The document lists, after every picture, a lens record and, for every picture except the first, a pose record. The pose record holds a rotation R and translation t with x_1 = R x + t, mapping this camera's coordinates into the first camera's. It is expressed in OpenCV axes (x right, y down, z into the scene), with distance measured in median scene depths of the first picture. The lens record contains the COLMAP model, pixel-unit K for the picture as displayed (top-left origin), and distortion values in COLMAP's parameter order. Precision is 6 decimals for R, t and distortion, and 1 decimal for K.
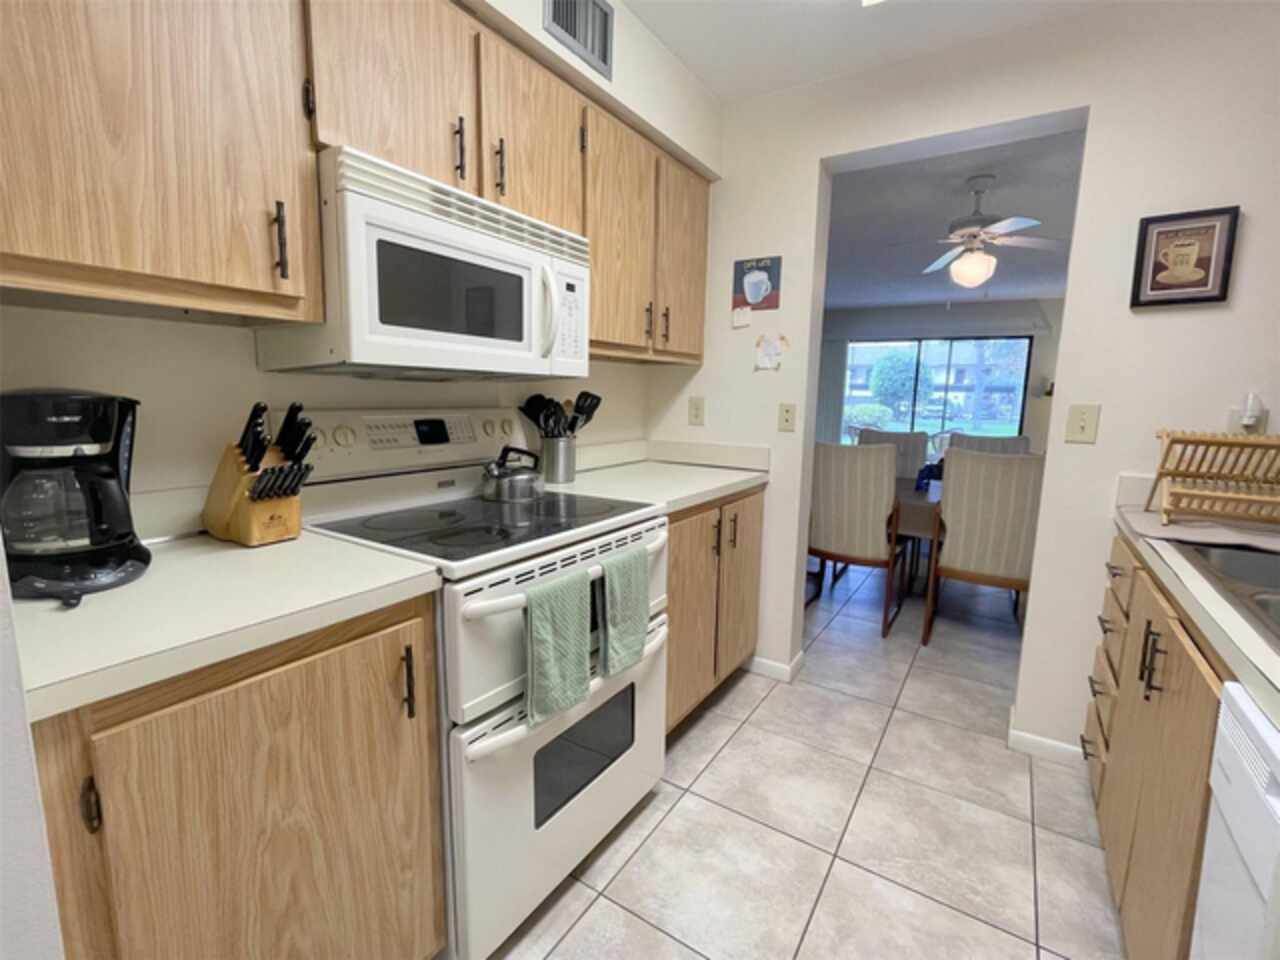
lens RADIAL K [[576.3, 0, 640.0], [0, 576.3, 480.0], [0, 0, 1]] dist [0.002091, -0.000627]
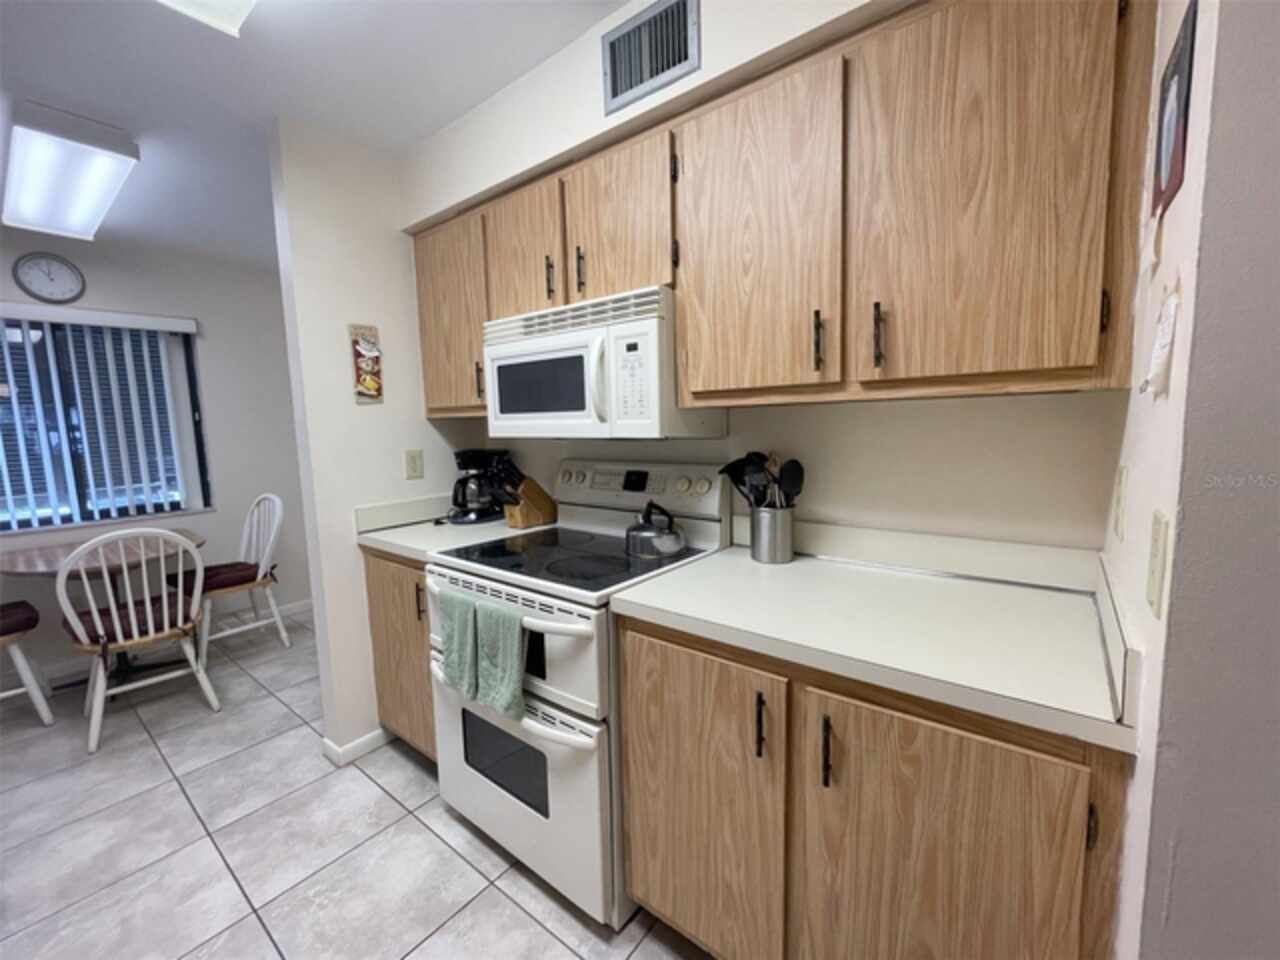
lens RADIAL K [[515.8, 0, 640.0], [0, 515.8, 480.0], [0, 0, 1]] dist [-0.003886, -0.000093]
pose [[-0.085234, 0.096919, -0.991636, 1.020901], [-0.122370, 0.986705, 0.106955, -0.283352], [0.988818, 0.130463, -0.072241, 1.497895]]
